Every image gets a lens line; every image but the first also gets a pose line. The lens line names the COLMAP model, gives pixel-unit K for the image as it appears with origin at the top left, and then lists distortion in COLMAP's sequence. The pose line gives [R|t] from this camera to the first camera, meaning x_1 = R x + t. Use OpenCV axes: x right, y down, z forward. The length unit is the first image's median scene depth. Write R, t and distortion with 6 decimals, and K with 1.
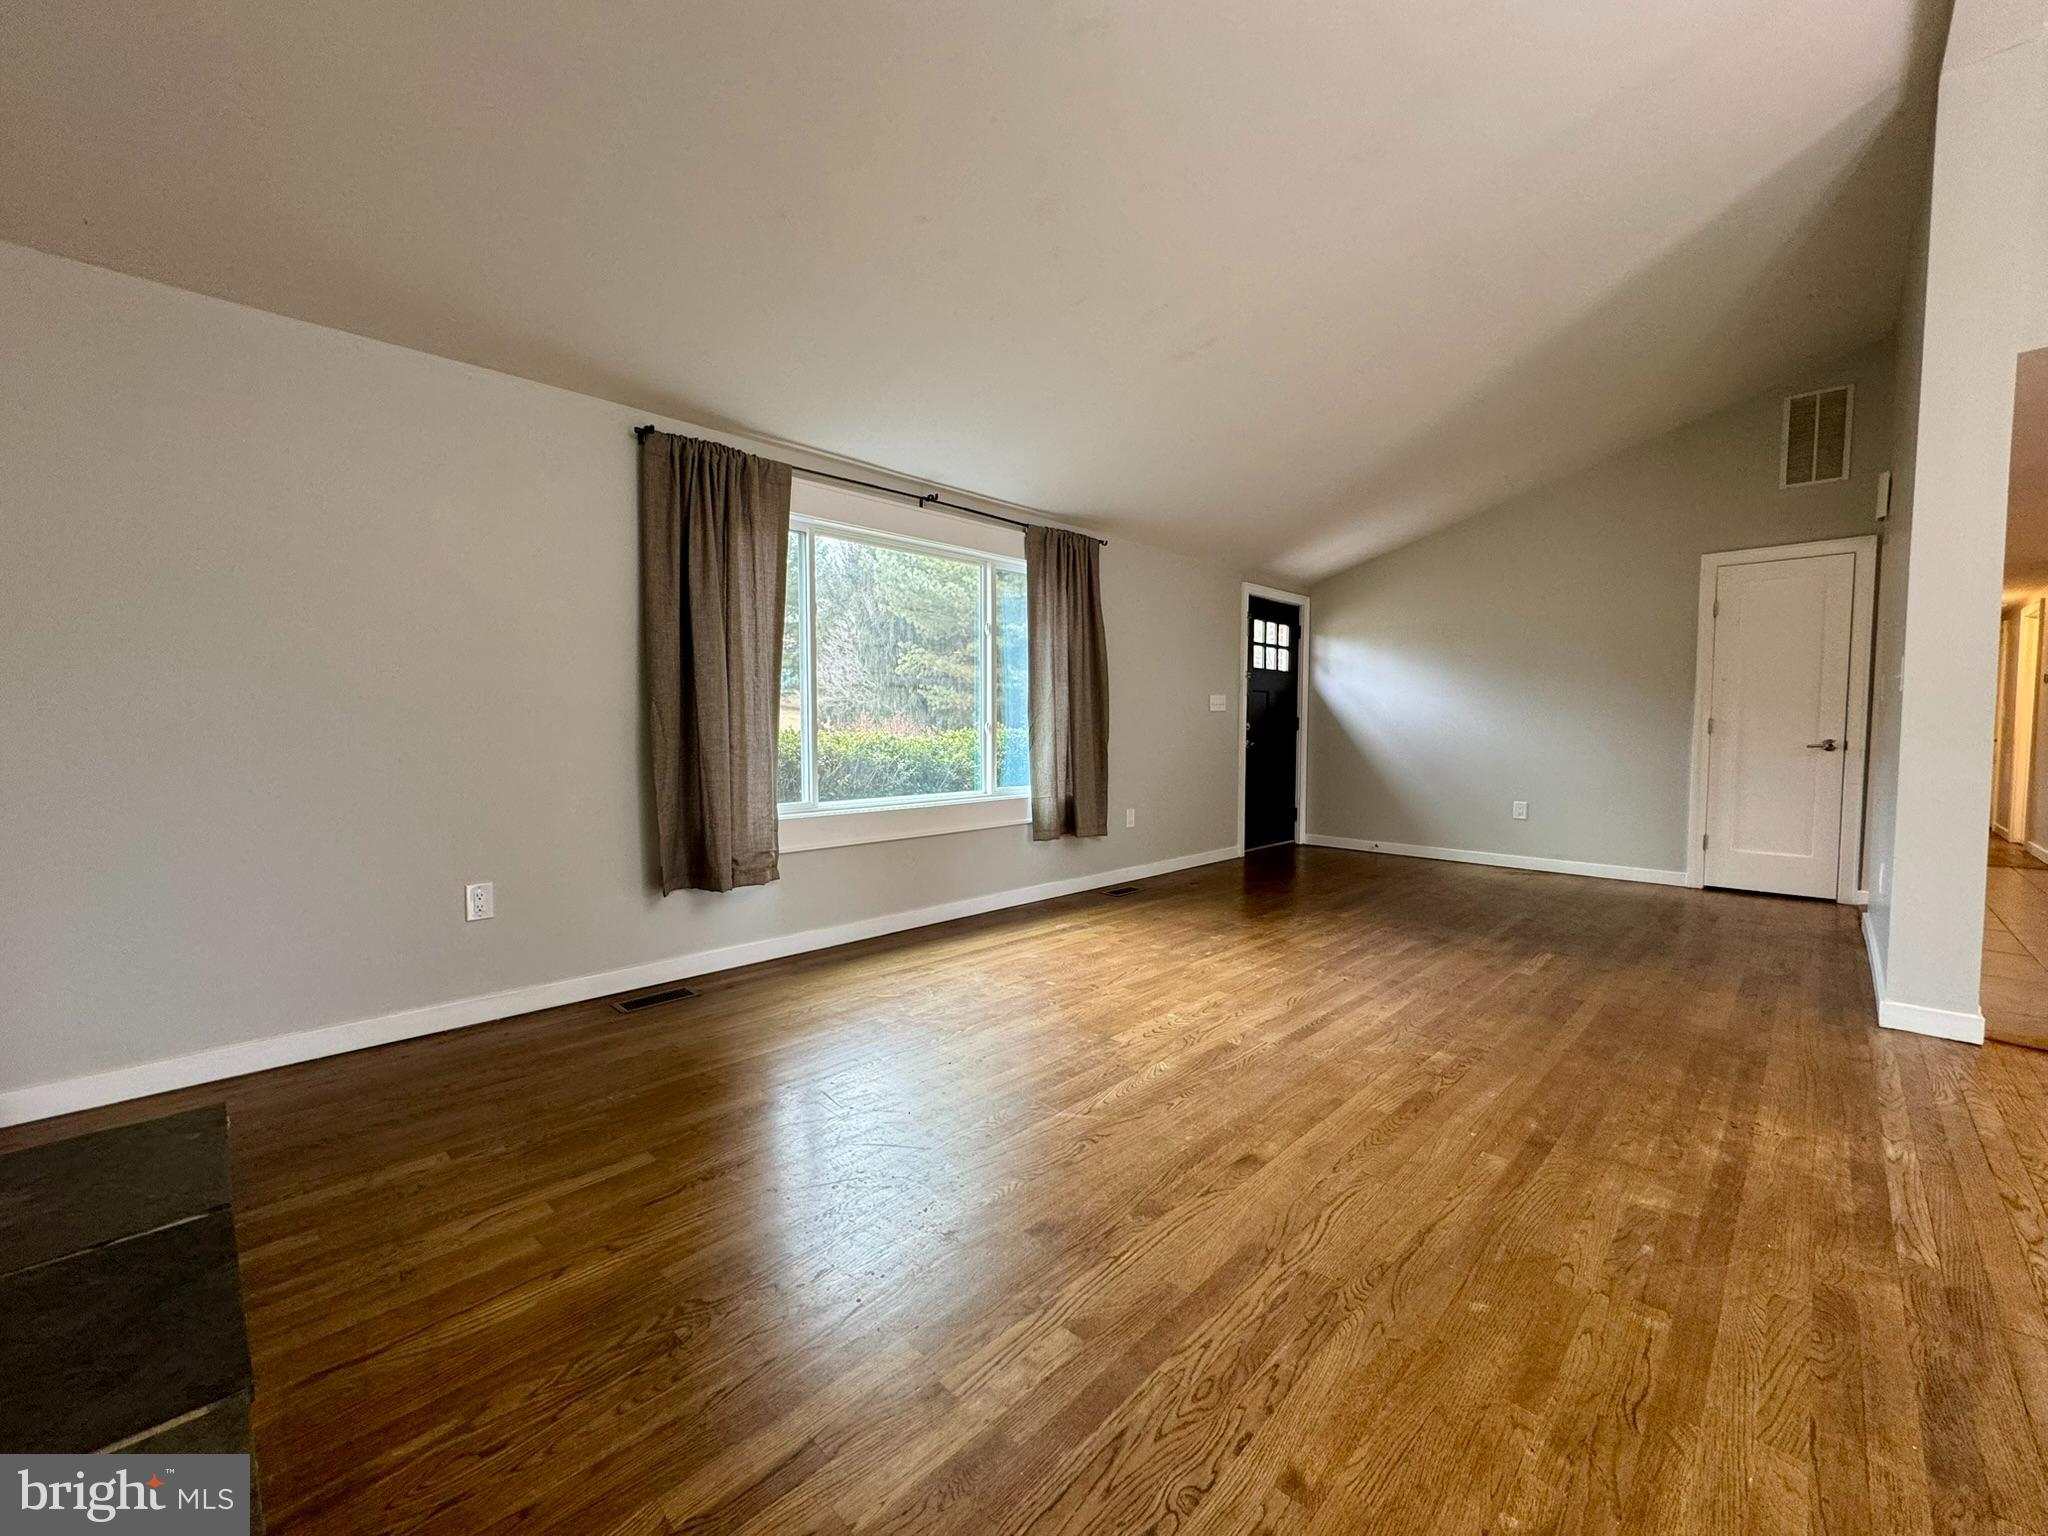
lens RADIAL K [[814.7, 0, 1021.4], [0, 814.7, 768.9], [0, 0, 1]] dist [-0.000593, -0.000089]
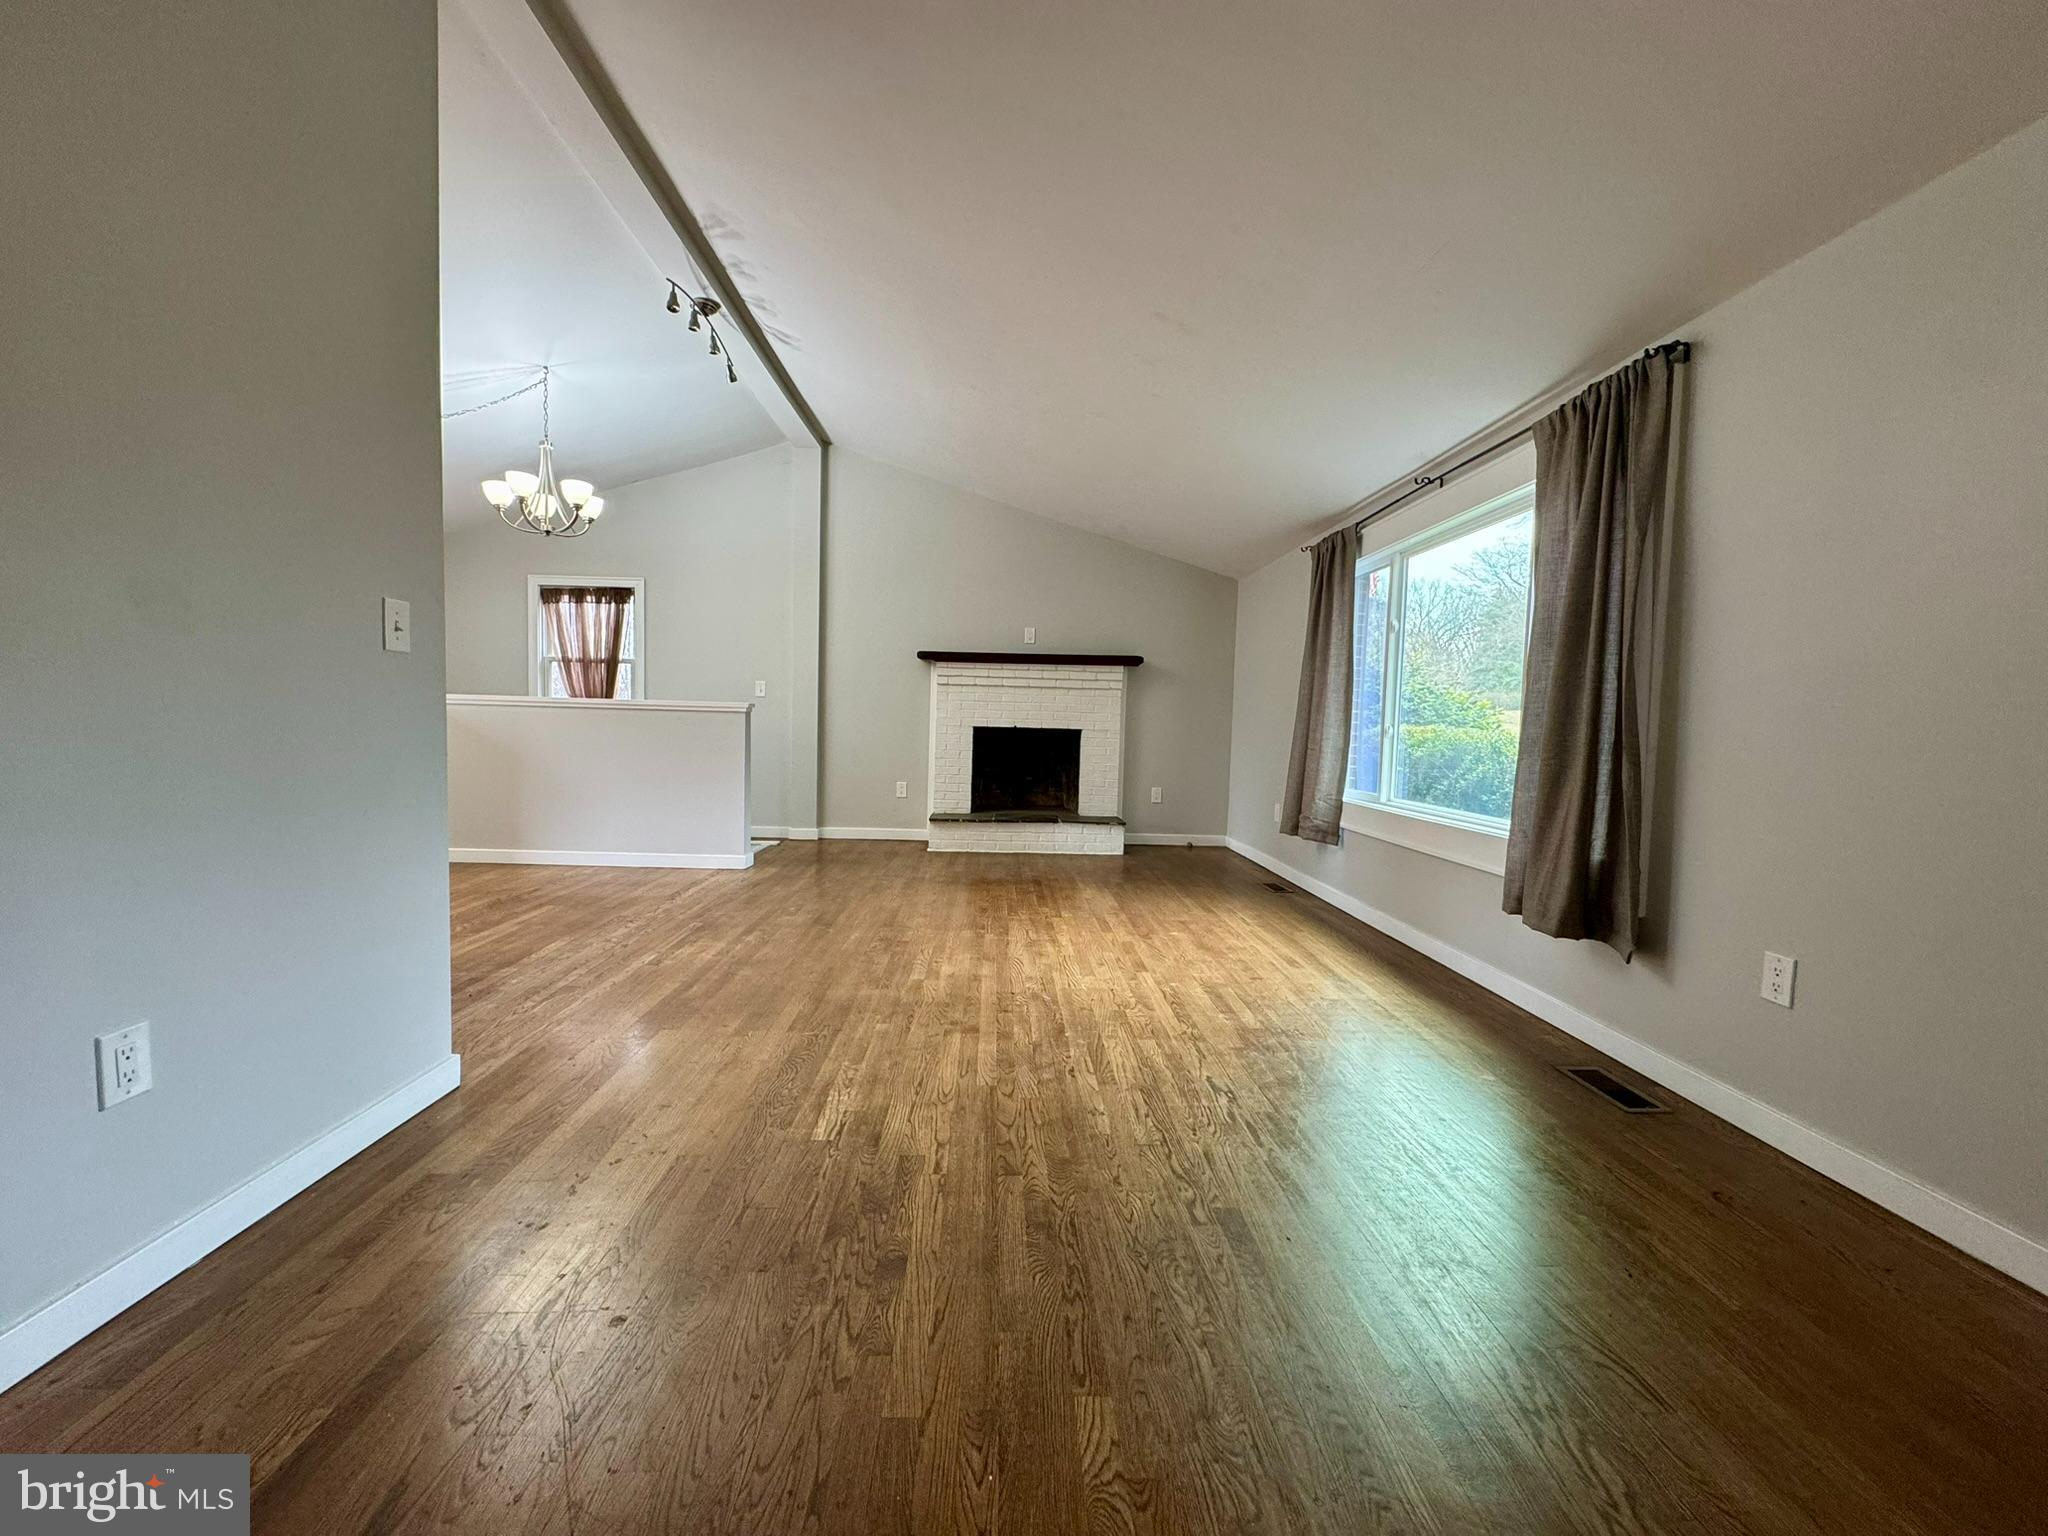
lens RADIAL K [[814.7, 0, 1021.4], [0, 814.7, 768.9], [0, 0, 1]] dist [-0.000593, -0.000089]
pose [[-0.689592, 0.023642, -0.723812, 0.980917], [-0.063415, 0.993656, 0.092873, -0.074444], [0.721416, 0.109945, -0.683719, 1.497402]]
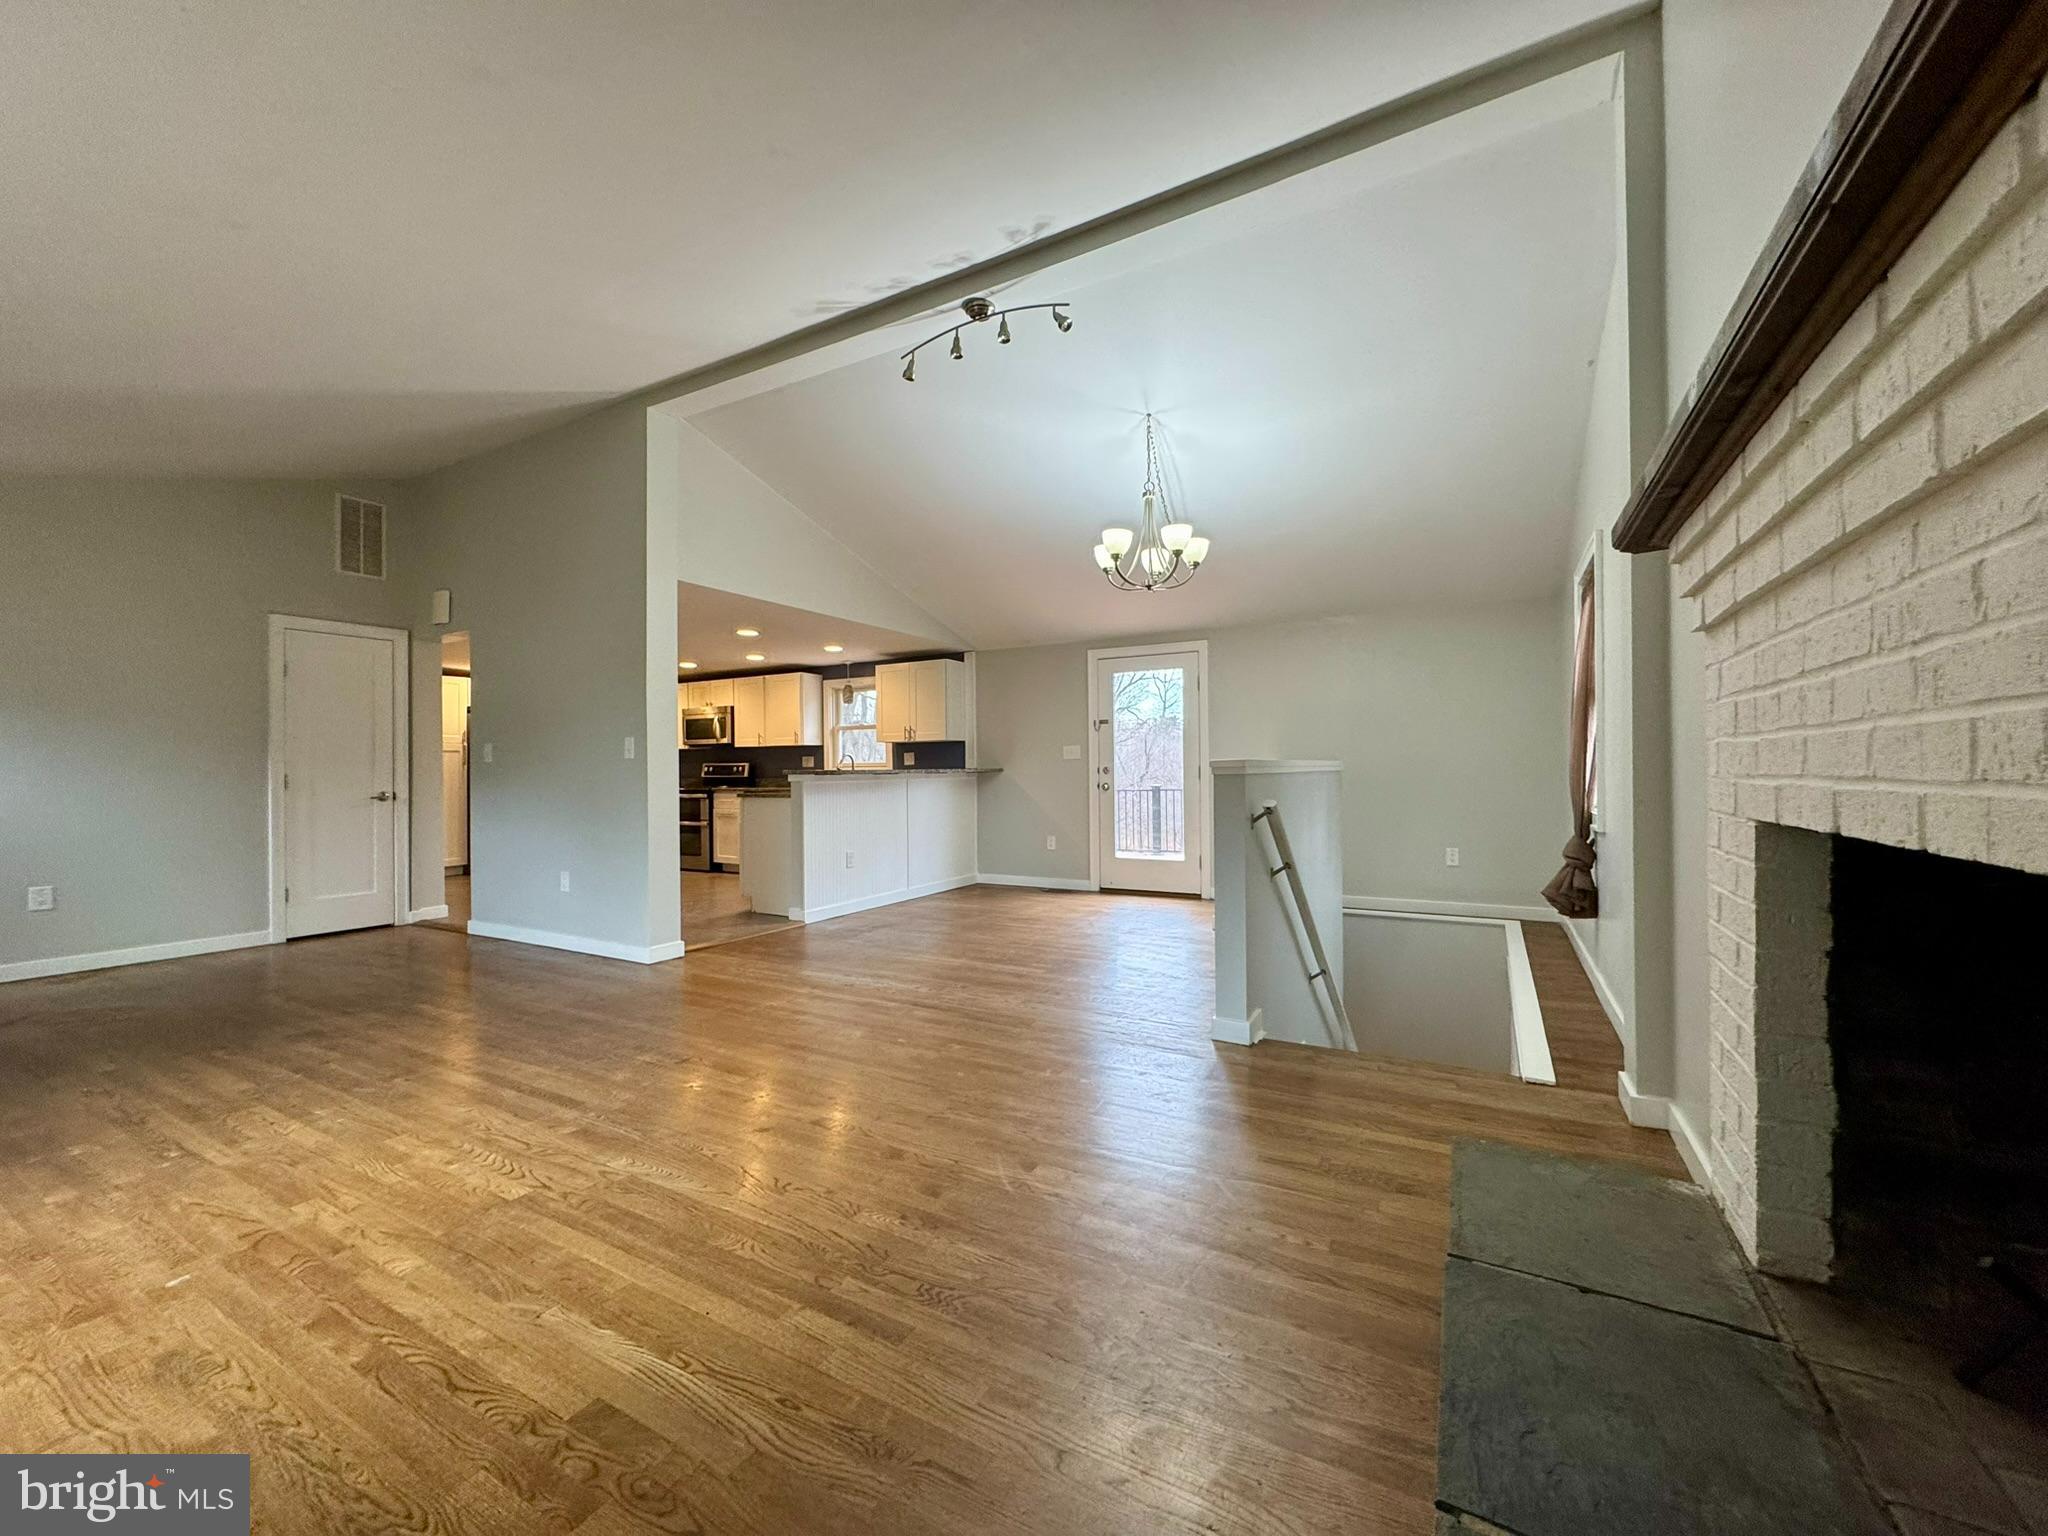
lens RADIAL K [[814.7, 0, 1021.4], [0, 814.7, 768.9], [0, 0, 1]] dist [-0.000593, -0.000089]
pose [[-0.260454, 0.003181, 0.965481, -0.561958], [0.059760, 0.998130, 0.012833, -0.038696], [-0.963635, 0.061040, -0.260157, 0.537358]]
